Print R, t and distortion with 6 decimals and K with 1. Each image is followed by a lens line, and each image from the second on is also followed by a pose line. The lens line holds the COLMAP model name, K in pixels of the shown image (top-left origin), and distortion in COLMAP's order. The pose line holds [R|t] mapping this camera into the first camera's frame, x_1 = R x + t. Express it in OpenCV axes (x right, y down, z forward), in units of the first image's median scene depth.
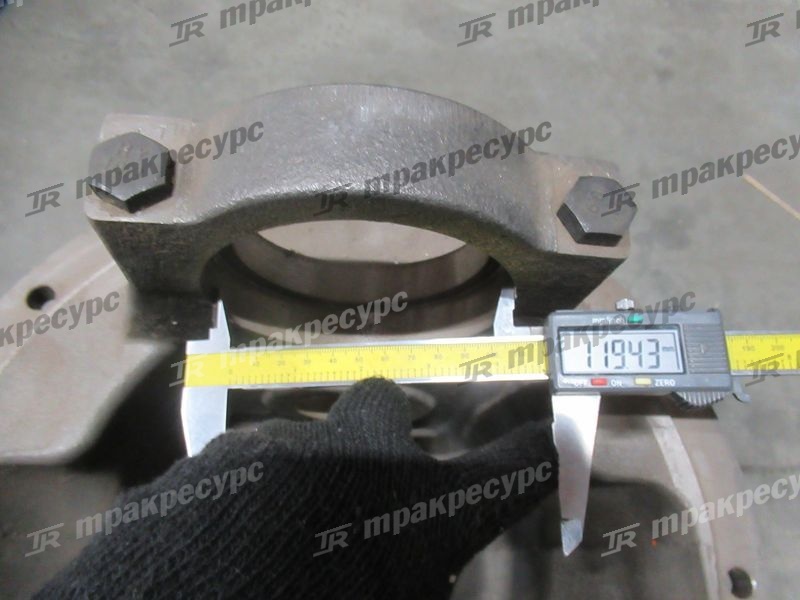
lens RADIAL K [[647.0, 0, 400.0], [0, 647.0, 300.0], [0, 0, 1]] dist [0.007528, 0.002873]
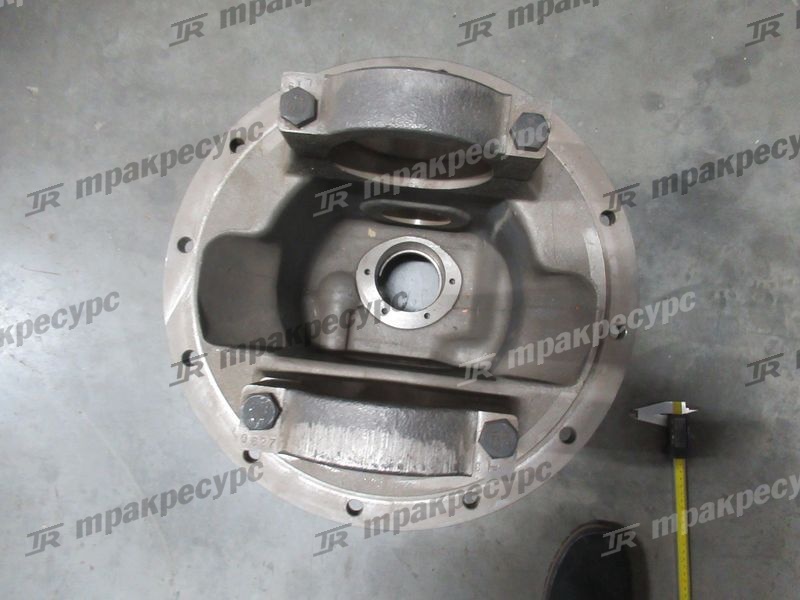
lens RADIAL K [[647.0, 0, 400.0], [0, 647.0, 300.0], [0, 0, 1]] dist [0.007528, 0.002873]
pose [[0.985459, 0.087357, -0.145737, 0.254382], [-0.037265, 0.947951, 0.316229, -0.265035], [0.165777, -0.306200, 0.937422, -1.034711]]
